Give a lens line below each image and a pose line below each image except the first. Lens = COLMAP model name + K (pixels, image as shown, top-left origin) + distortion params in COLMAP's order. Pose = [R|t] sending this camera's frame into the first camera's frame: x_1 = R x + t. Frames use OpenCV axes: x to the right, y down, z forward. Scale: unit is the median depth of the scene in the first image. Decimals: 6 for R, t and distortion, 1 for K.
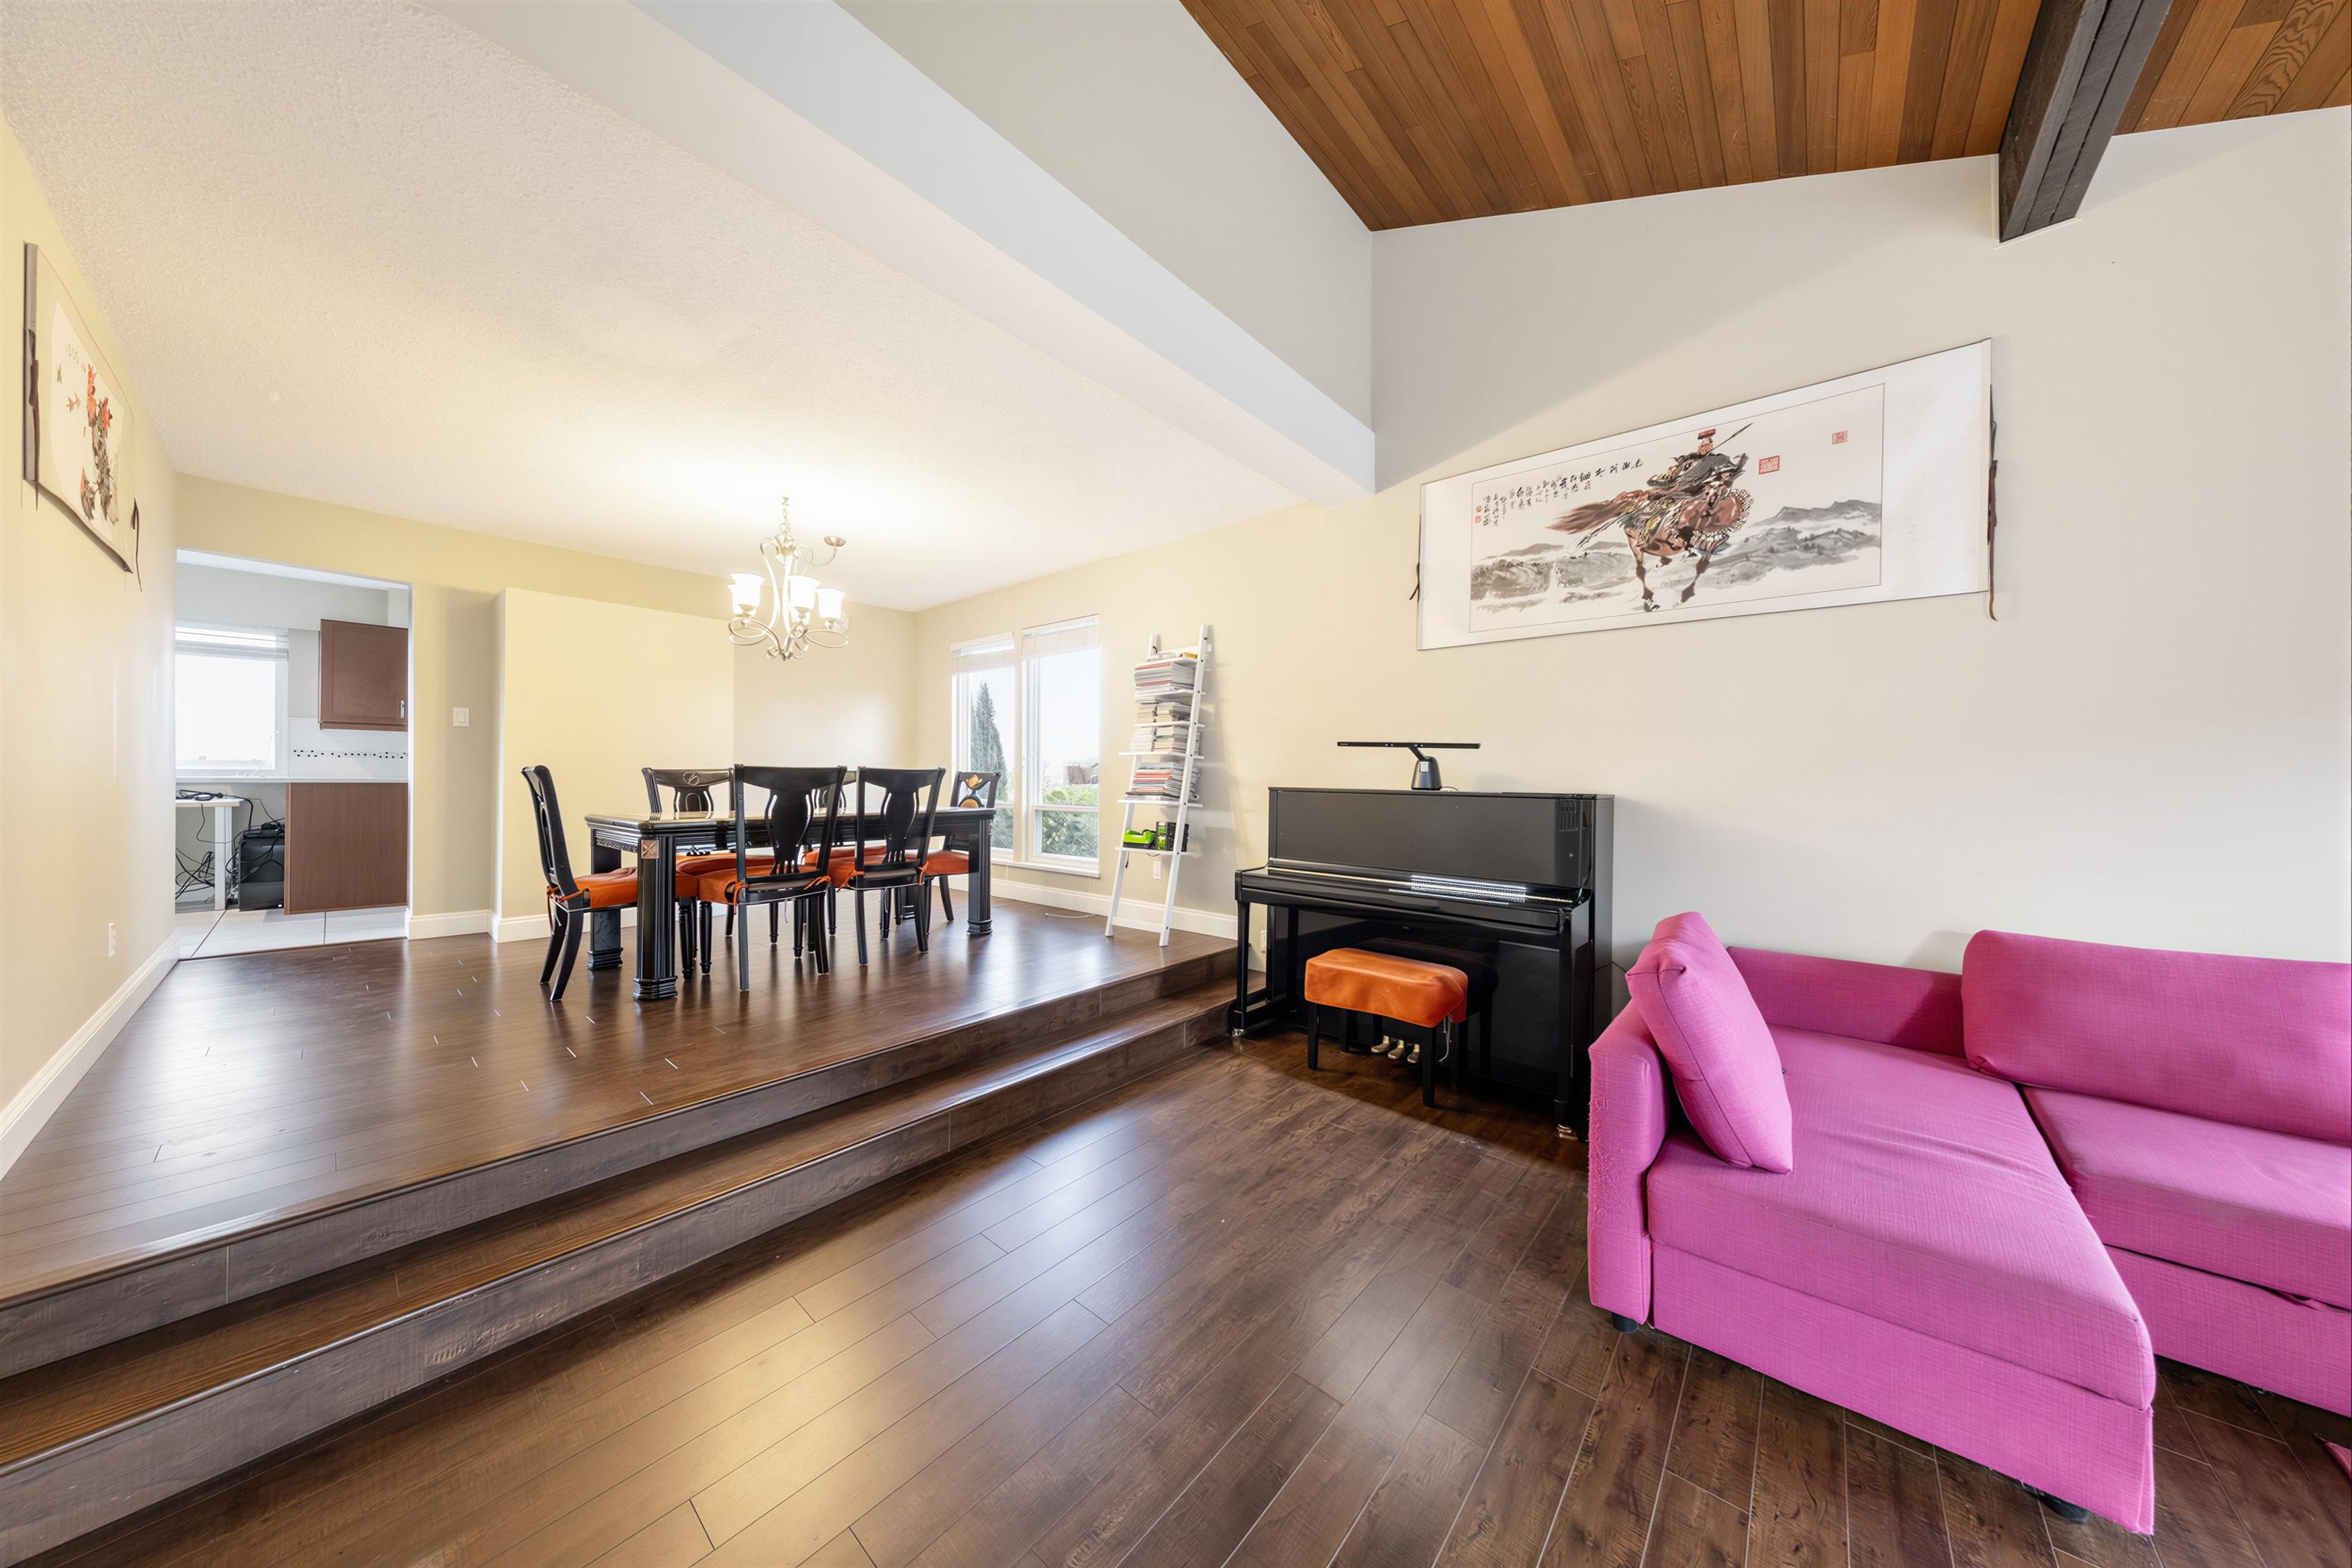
lens RADIAL K [[737.6, 0, 1174.8], [0, 737.6, 772.5], [0, 0, 1]] dist [0.009055, -0.000667]
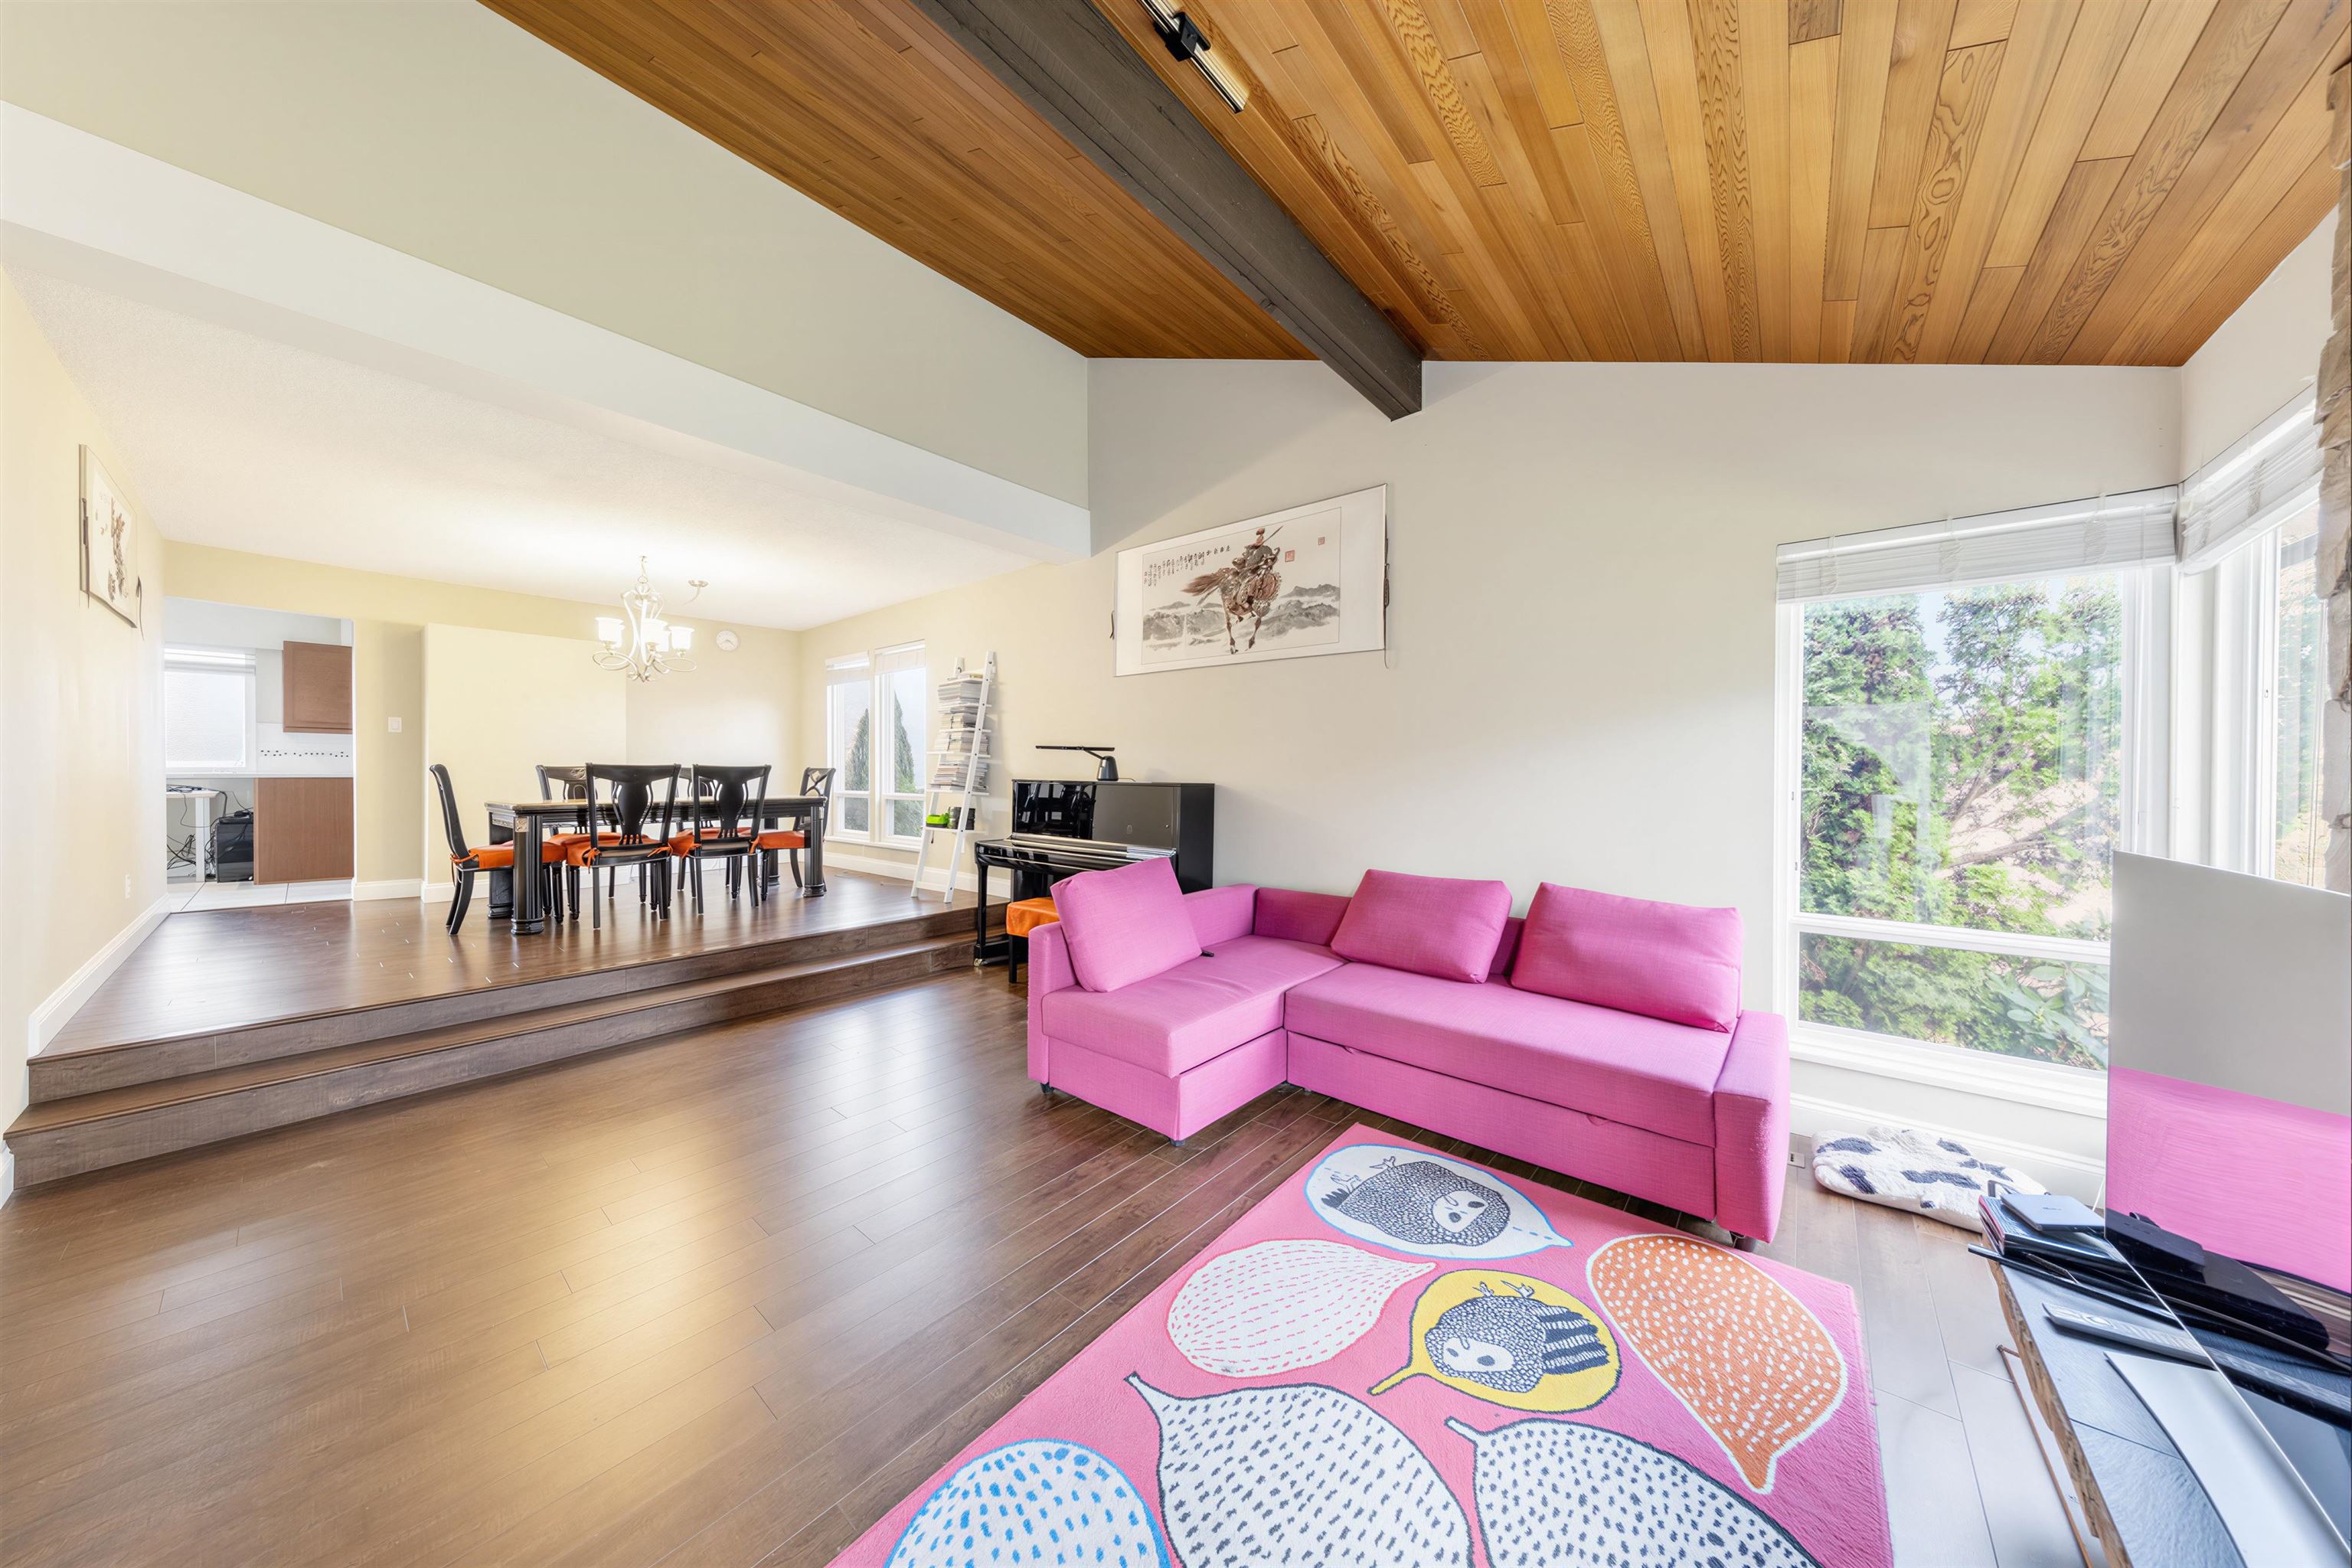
lens RADIAL K [[737.6, 0, 1174.0], [0, 737.6, 771.1], [0, 0, 1]] dist [0.009055, -0.000667]
pose [[0.999919, -0.002510, 0.012465, 0.462230], [0.002416, 0.999969, 0.007506, -0.003949], [-0.012484, -0.007475, 0.999894, -0.372762]]
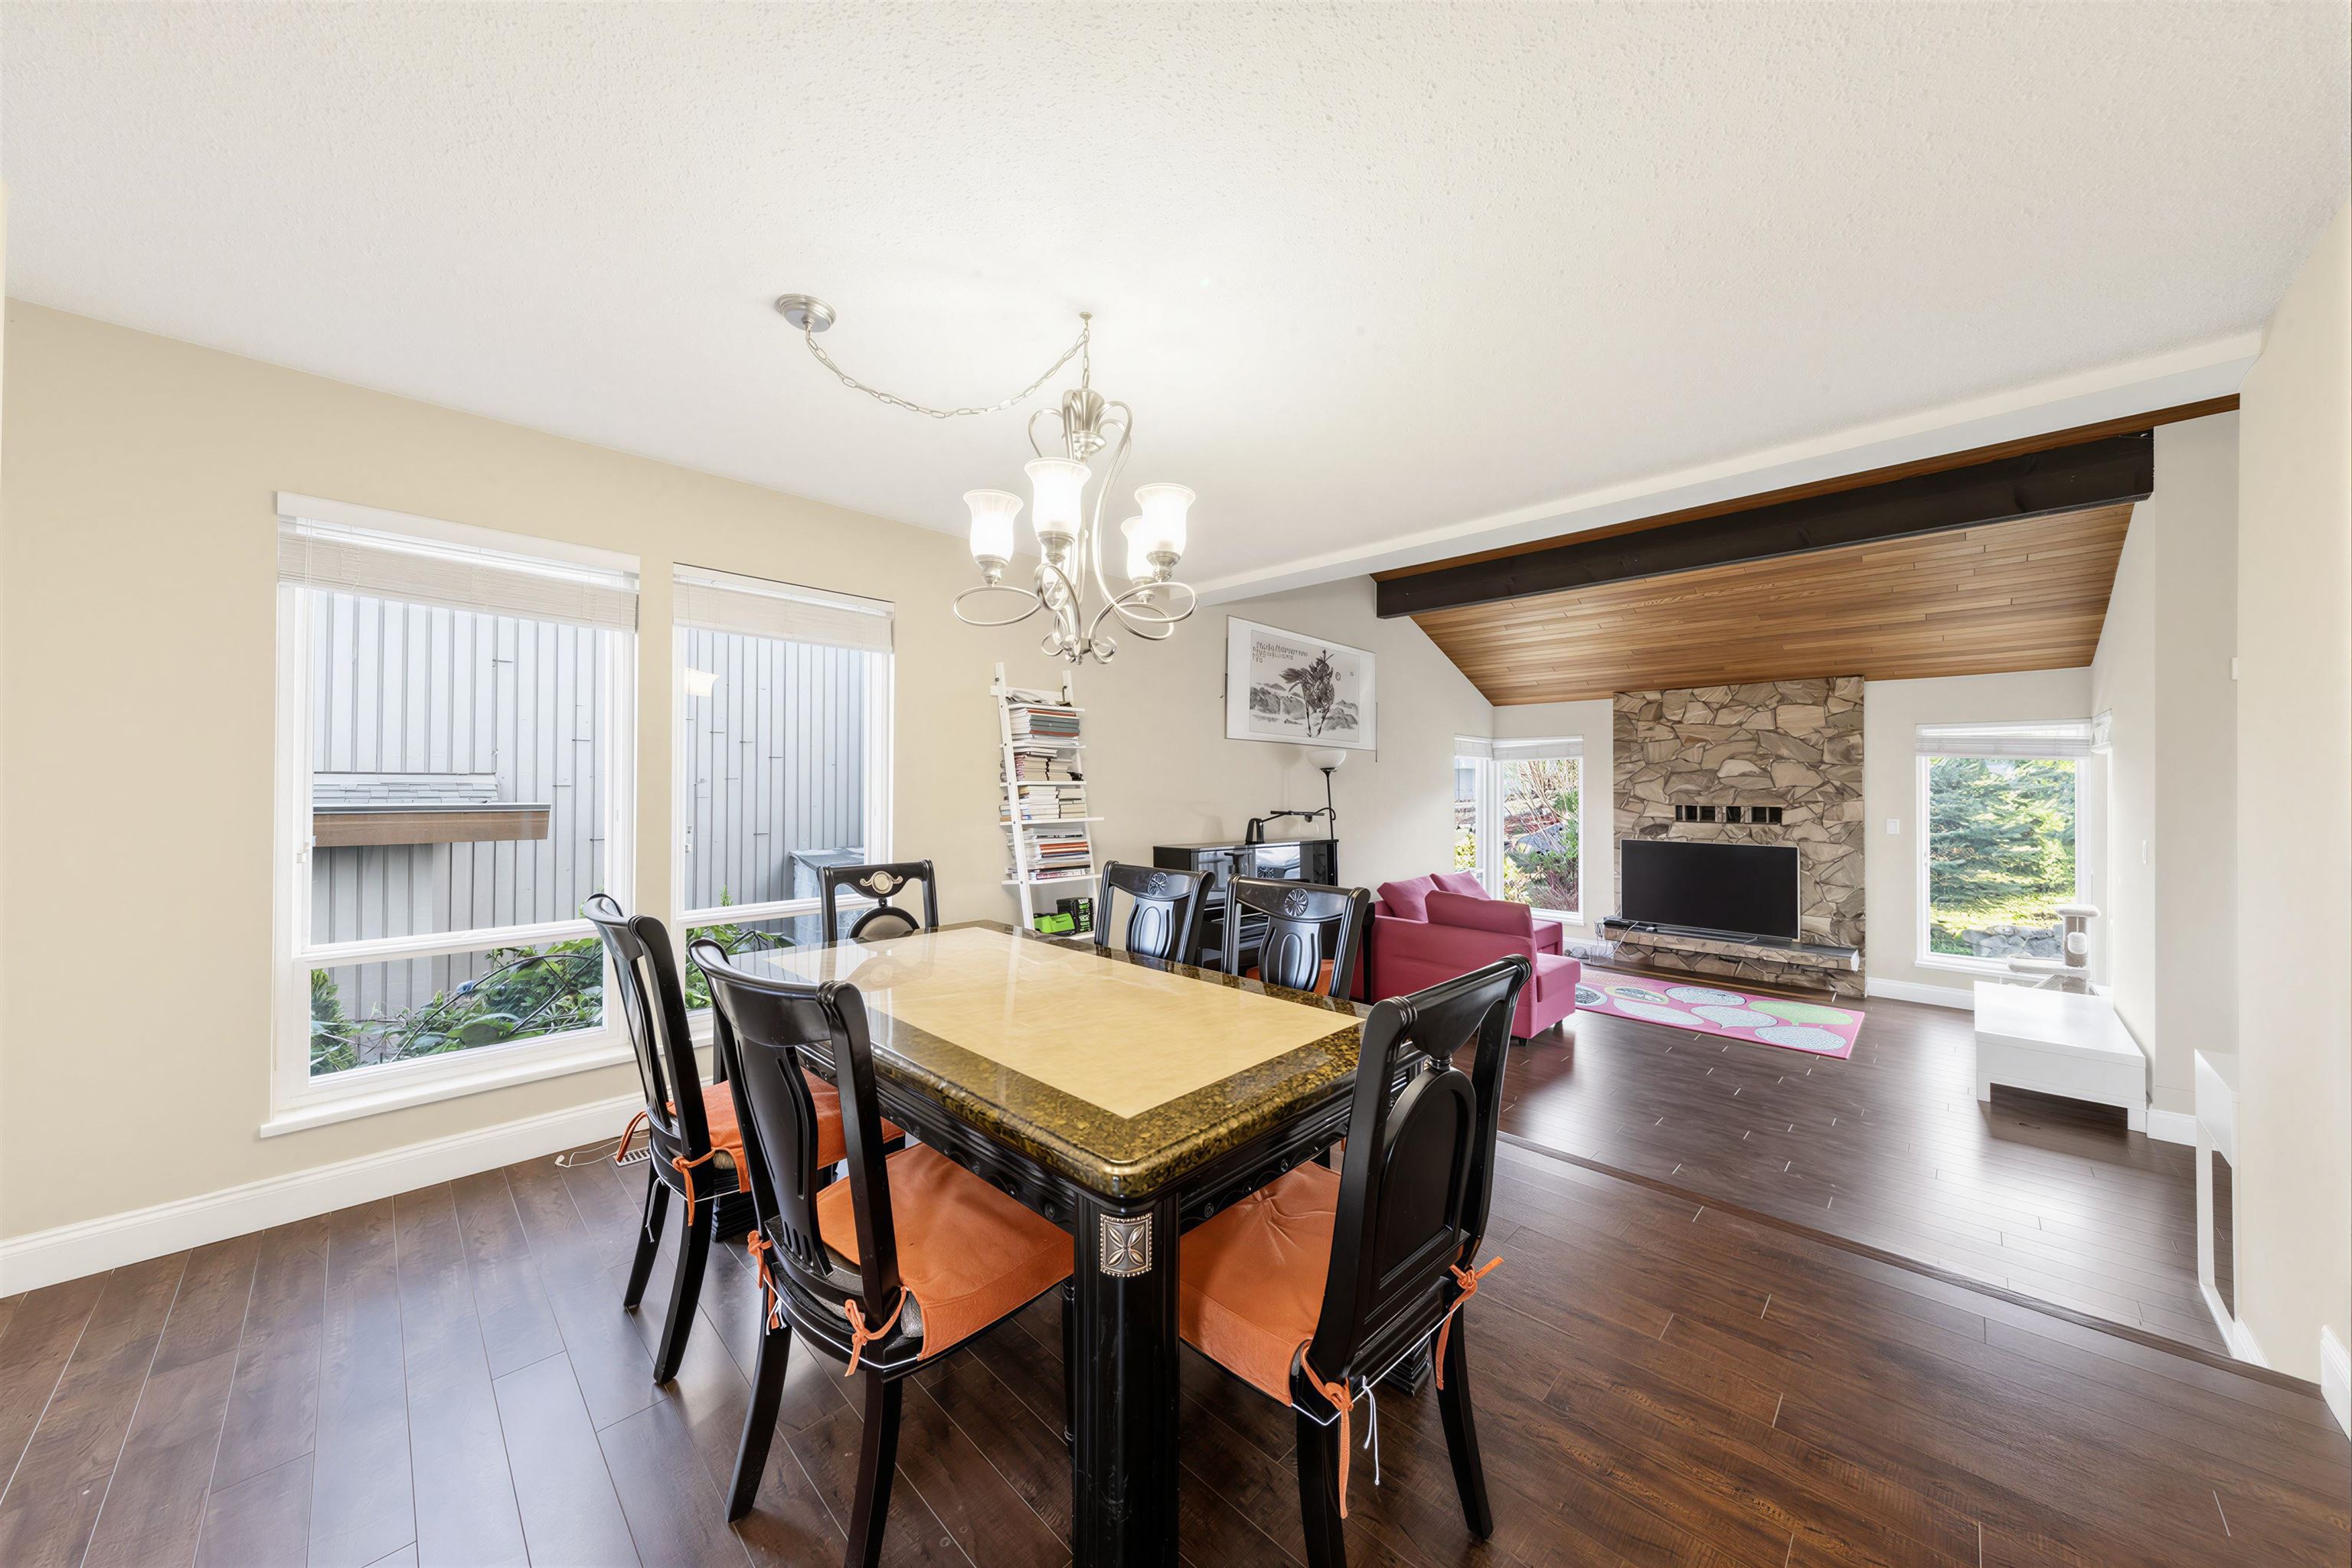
lens RADIAL K [[801.6, 0, 1170.7], [0, 801.6, 778.1], [0, 0, 1]] dist [0.007598, 0.000270]
pose [[0.061444, 0.003567, 0.998104, -1.239773], [-0.014365, 0.999893, -0.002689, -0.095415], [-0.998007, -0.014173, 0.061489, 1.107052]]
